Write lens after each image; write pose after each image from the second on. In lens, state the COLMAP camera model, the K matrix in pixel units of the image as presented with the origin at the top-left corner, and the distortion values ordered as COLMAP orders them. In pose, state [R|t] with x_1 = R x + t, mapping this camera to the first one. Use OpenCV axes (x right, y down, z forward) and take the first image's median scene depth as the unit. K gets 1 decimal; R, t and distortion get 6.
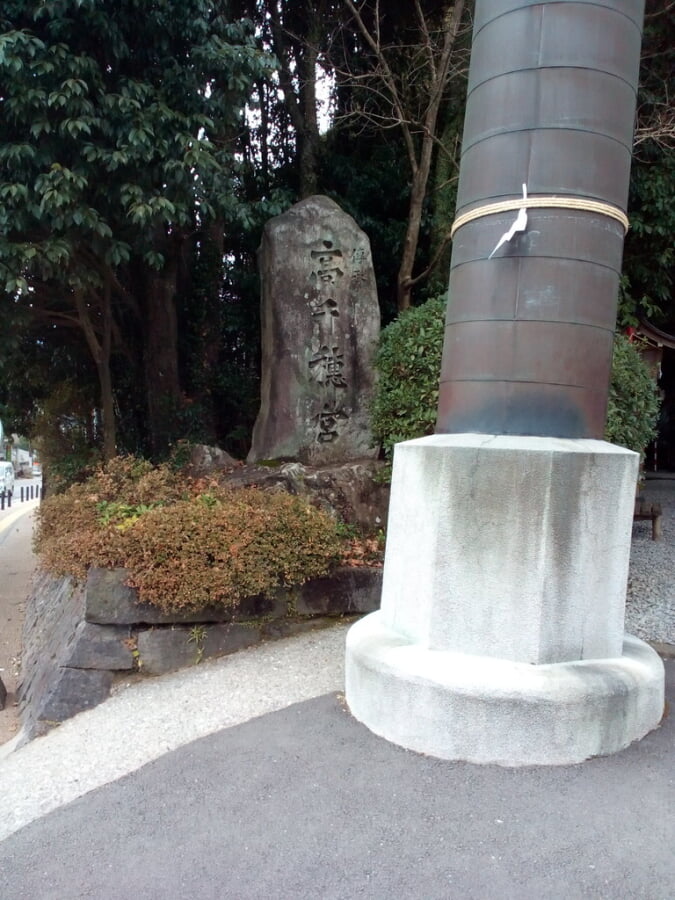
lens RADIAL K [[743.4, 0, 315.4], [0, 743.4, 463.3], [0, 0, 1]] dist [0.099564, -0.099735]
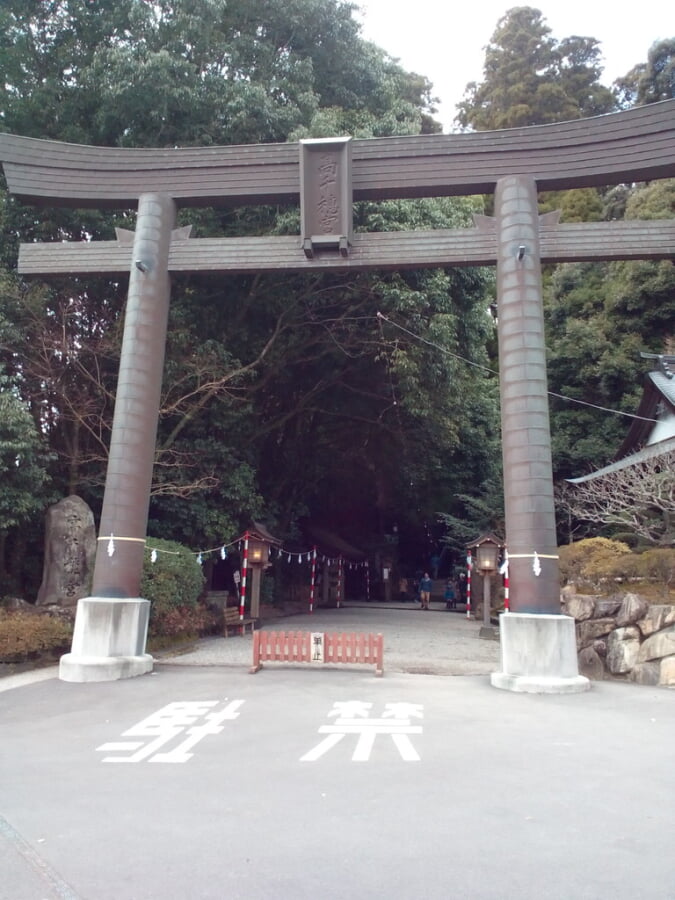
lens RADIAL K [[743.4, 0, 315.4], [0, 743.4, 463.3], [0, 0, 1]] dist [0.099564, -0.099735]
pose [[0.970169, 0.033081, 0.240162, 0.241126], [0.009860, 0.984442, -0.175433, -0.021481], [-0.242229, 0.172568, 0.954749, -2.094091]]
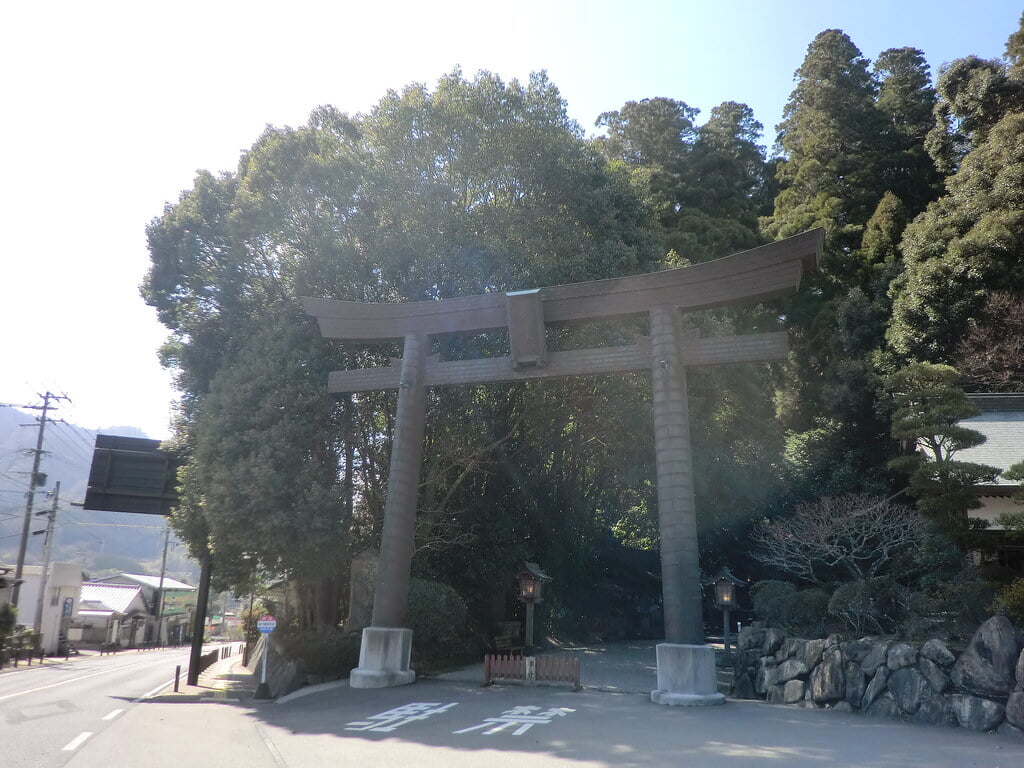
lens RADIAL K [[829.4, 0, 512.0], [0, 829.4, 384.0], [0, 0, 1]] dist [0.094597, -0.219259]
pose [[0.999935, -0.002684, -0.011099, 0.875392], [-0.000514, 0.960415, -0.278573, -0.030945], [0.011407, 0.278560, 0.960351, -3.593131]]
